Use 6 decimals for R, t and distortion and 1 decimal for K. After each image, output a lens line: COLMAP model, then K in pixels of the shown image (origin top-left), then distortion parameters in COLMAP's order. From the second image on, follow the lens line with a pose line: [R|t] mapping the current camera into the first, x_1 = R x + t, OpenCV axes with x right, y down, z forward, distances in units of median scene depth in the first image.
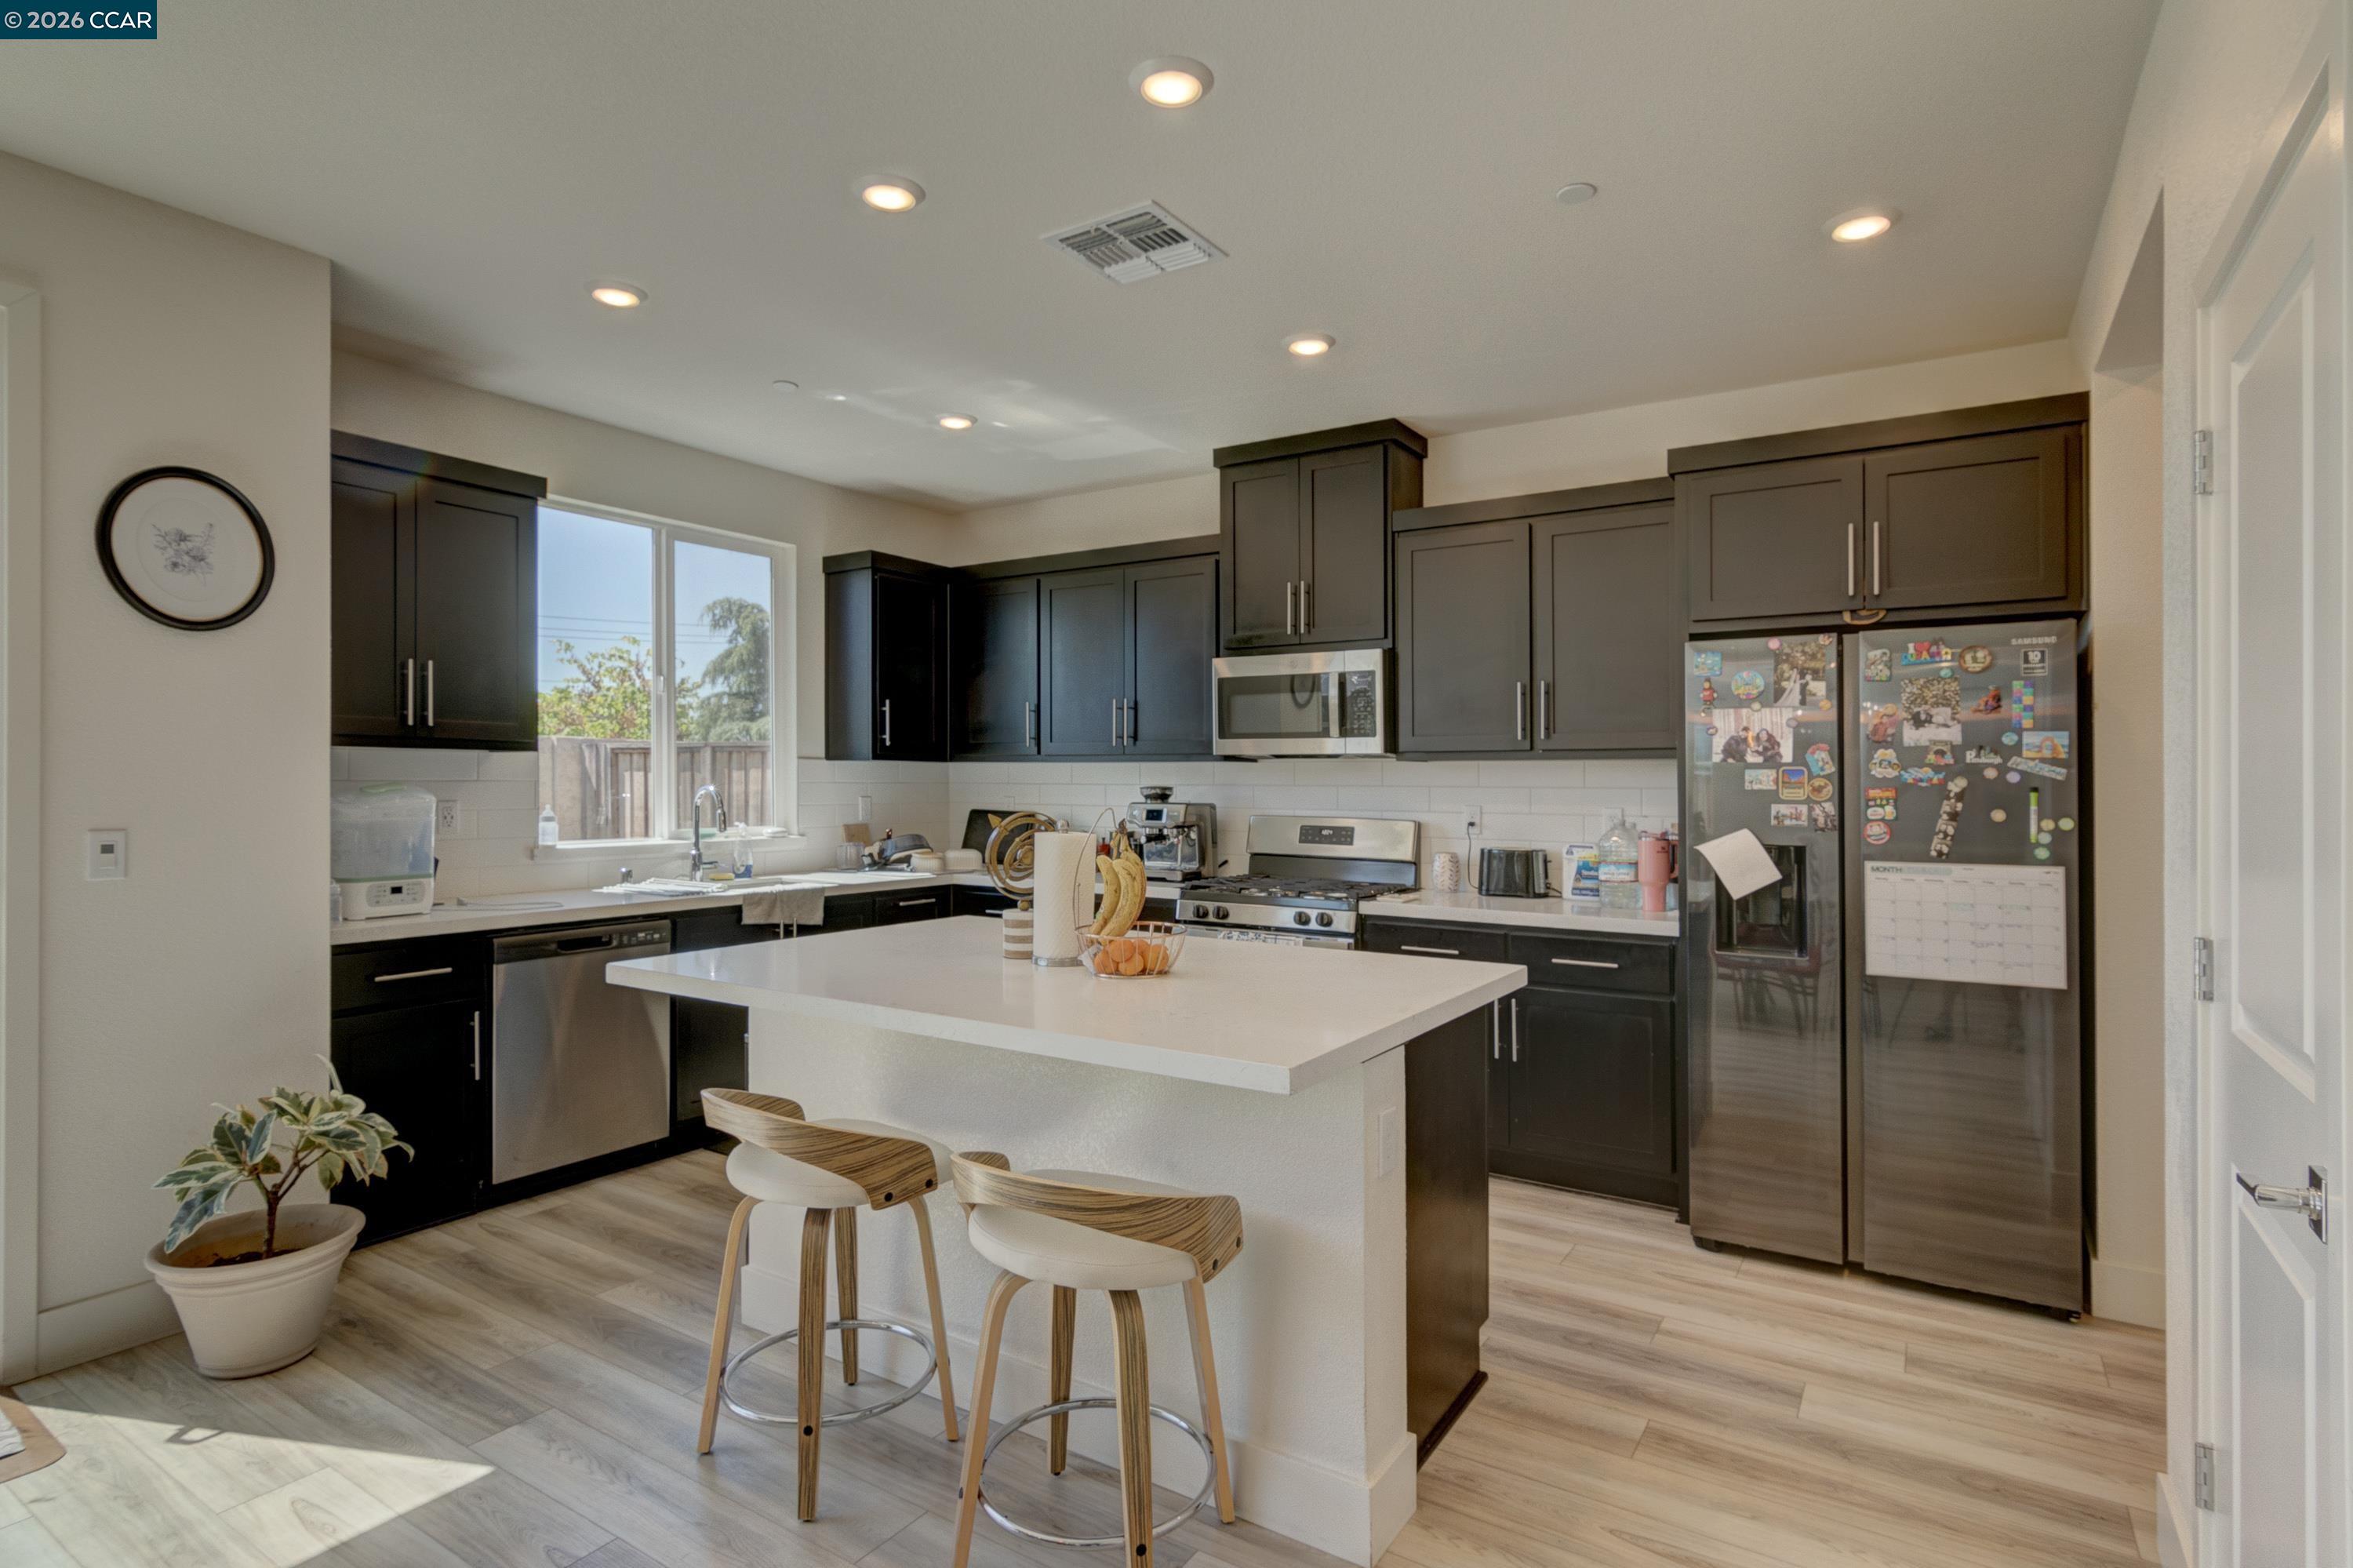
lens RADIAL K [[1180.8, 0, 1176.9], [0, 1180.8, 775.1], [0, 0, 1]] dist [0.004087, 0.001747]
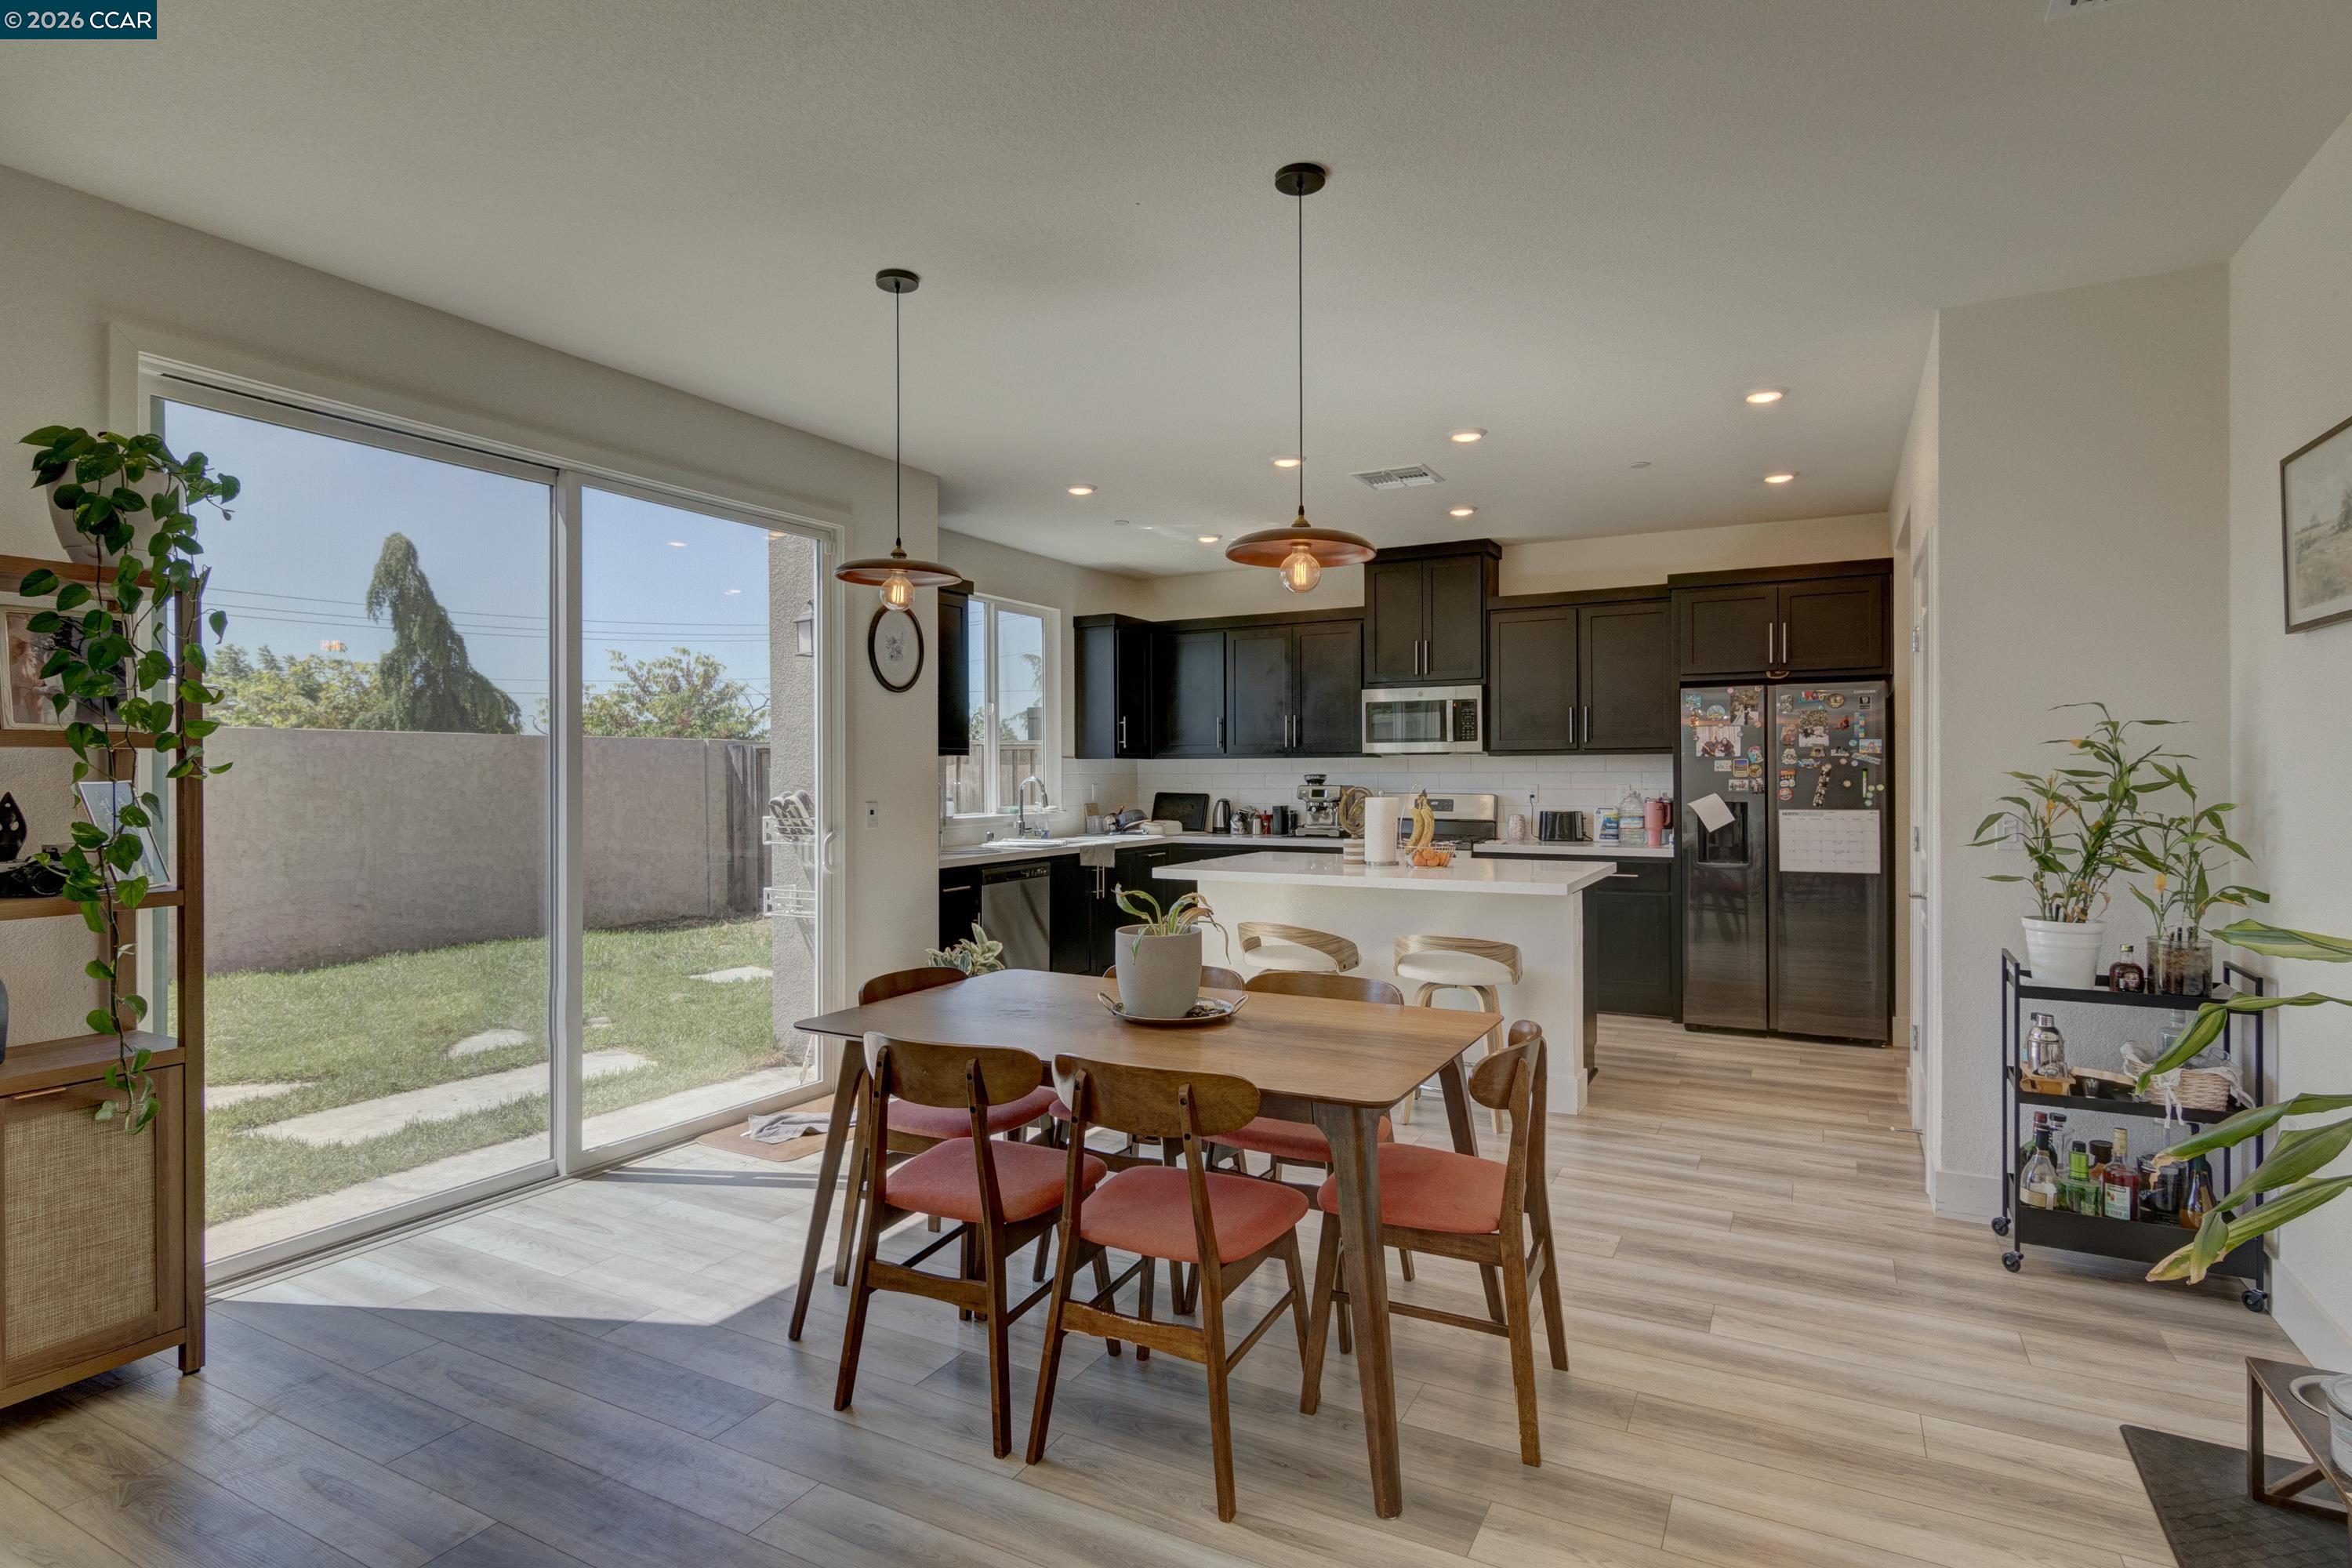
lens RADIAL K [[1180.2, 0, 1179.2], [0, 1180.2, 788.1], [0, 0, 1]] dist [0.004087, 0.001747]
pose [[0.996947, -0.010561, 0.077363, -0.357265], [0.009220, 0.999801, 0.017670, -0.001359], [-0.077534, -0.016903, 0.996846, -0.553341]]
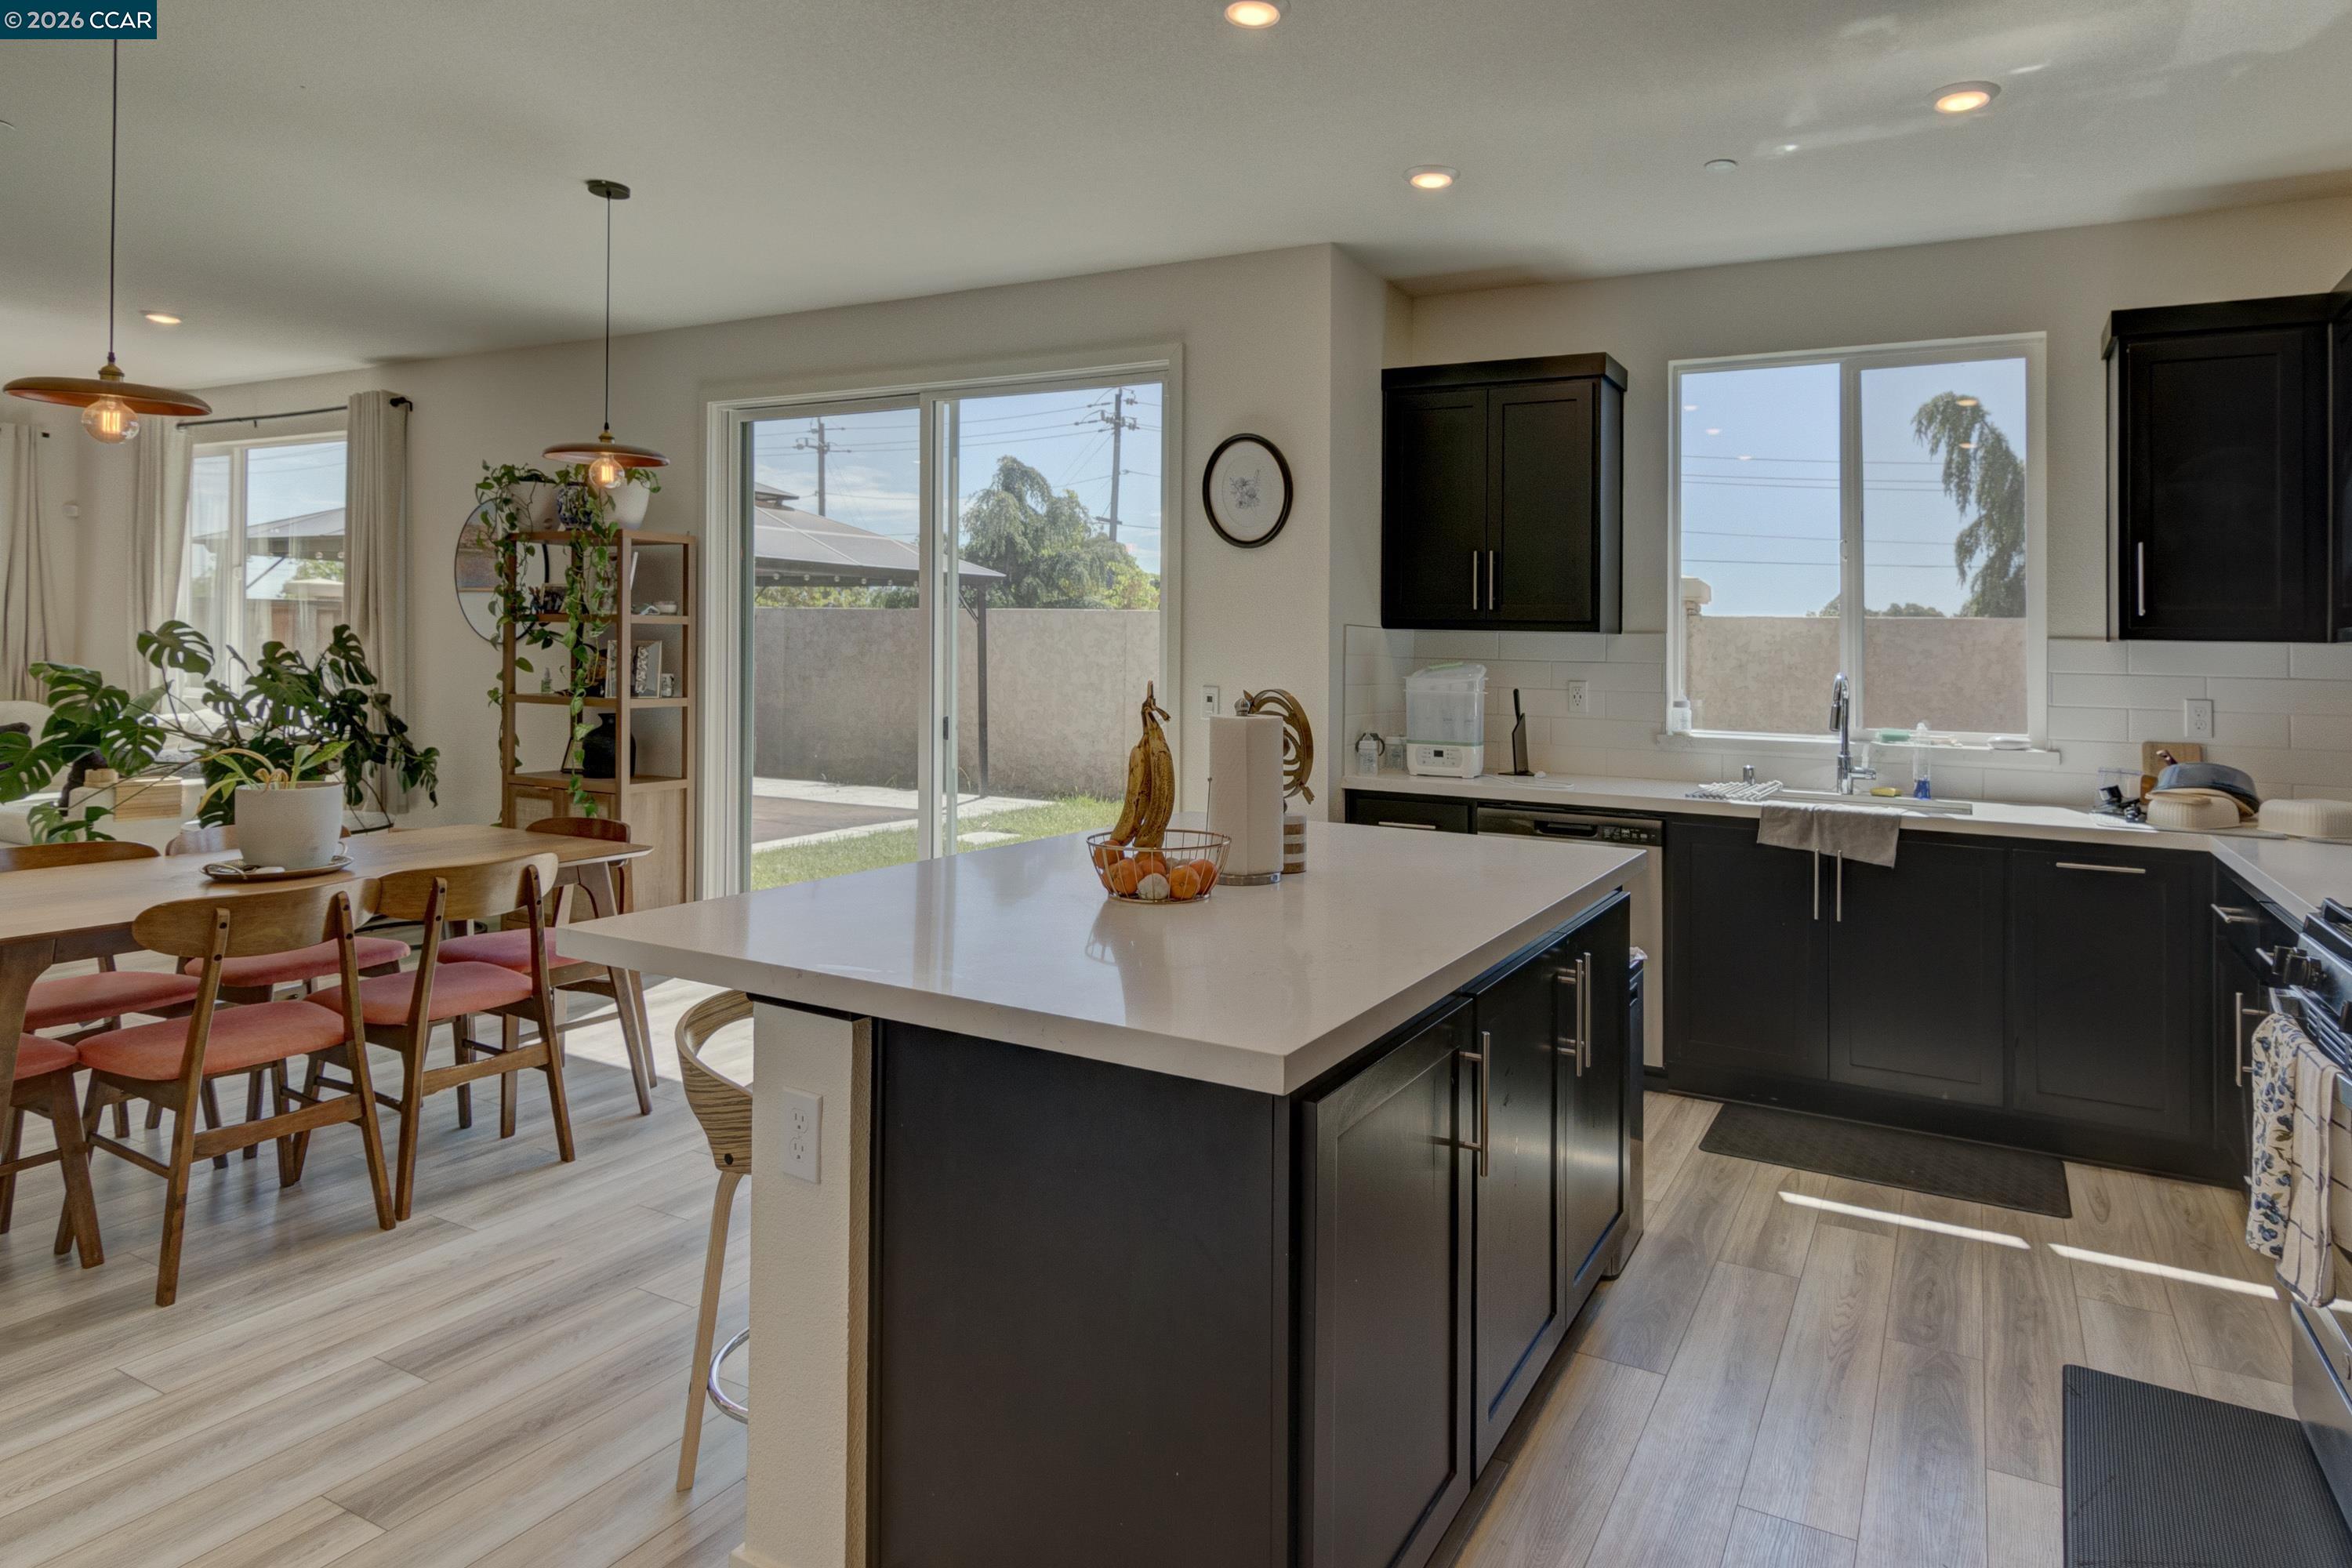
lens RADIAL K [[1343.7, 0, 1289.4], [0, 1343.7, 659.8], [0, 0, 1]] dist [0.007895, -0.000655]
pose [[0.110745, 0.001709, -0.993847, 0.504292], [-0.016592, 0.999862, -0.000130, 0.007197], [0.993710, 0.016505, 0.110759, 0.578283]]
